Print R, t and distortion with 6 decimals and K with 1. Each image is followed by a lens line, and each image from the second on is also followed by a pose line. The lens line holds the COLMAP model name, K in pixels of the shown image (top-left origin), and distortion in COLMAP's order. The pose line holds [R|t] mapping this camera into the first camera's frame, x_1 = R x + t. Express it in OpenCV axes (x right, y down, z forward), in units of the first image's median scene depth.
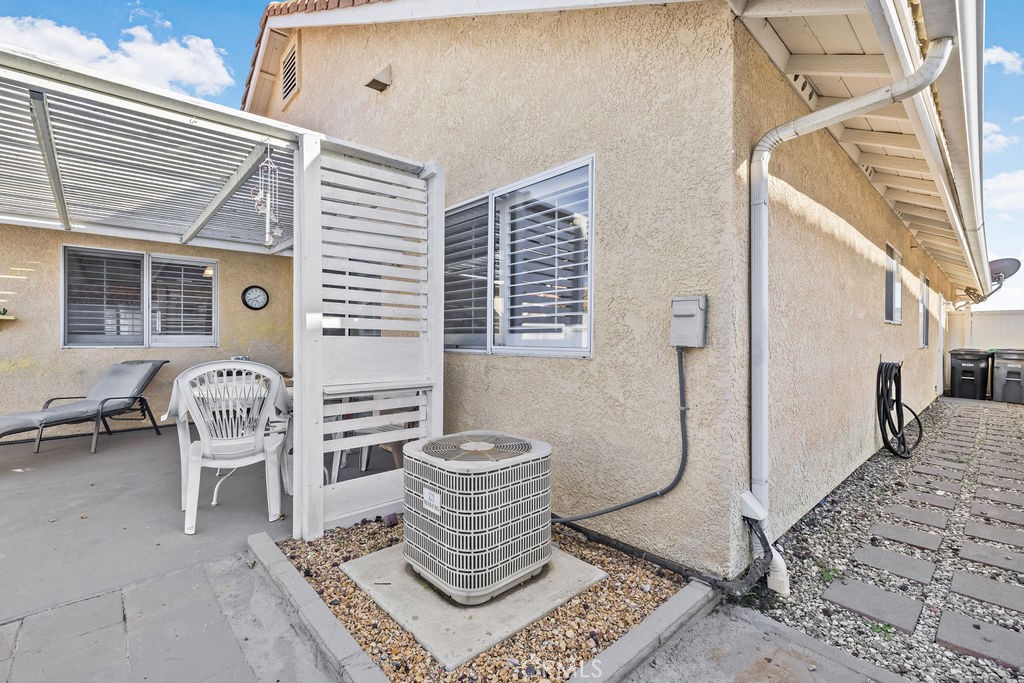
lens RADIAL K [[443.5, 0, 492.5], [0, 443.5, 338.5], [0, 0, 1]] dist [0.002488, 0.000348]
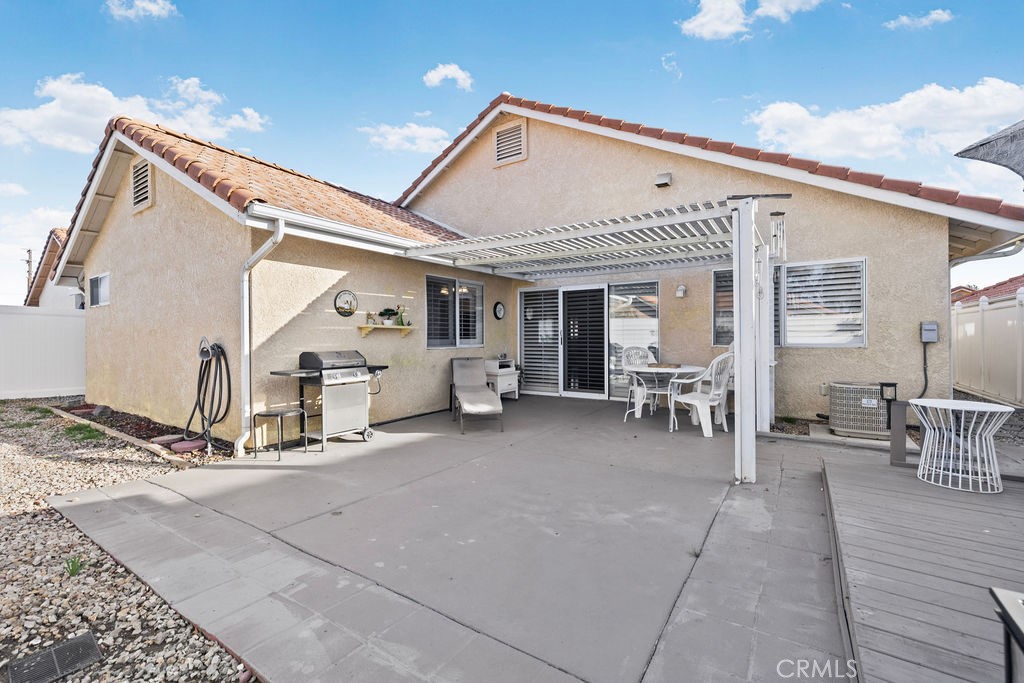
lens RADIAL K [[443.5, 0, 492.5], [0, 443.5, 338.5], [0, 0, 1]] dist [0.002488, 0.000348]
pose [[0.973815, -0.007408, 0.227223, -2.244550], [0.008260, 0.999962, -0.002800, -0.012724], [-0.227194, 0.004603, 0.973839, -0.801460]]
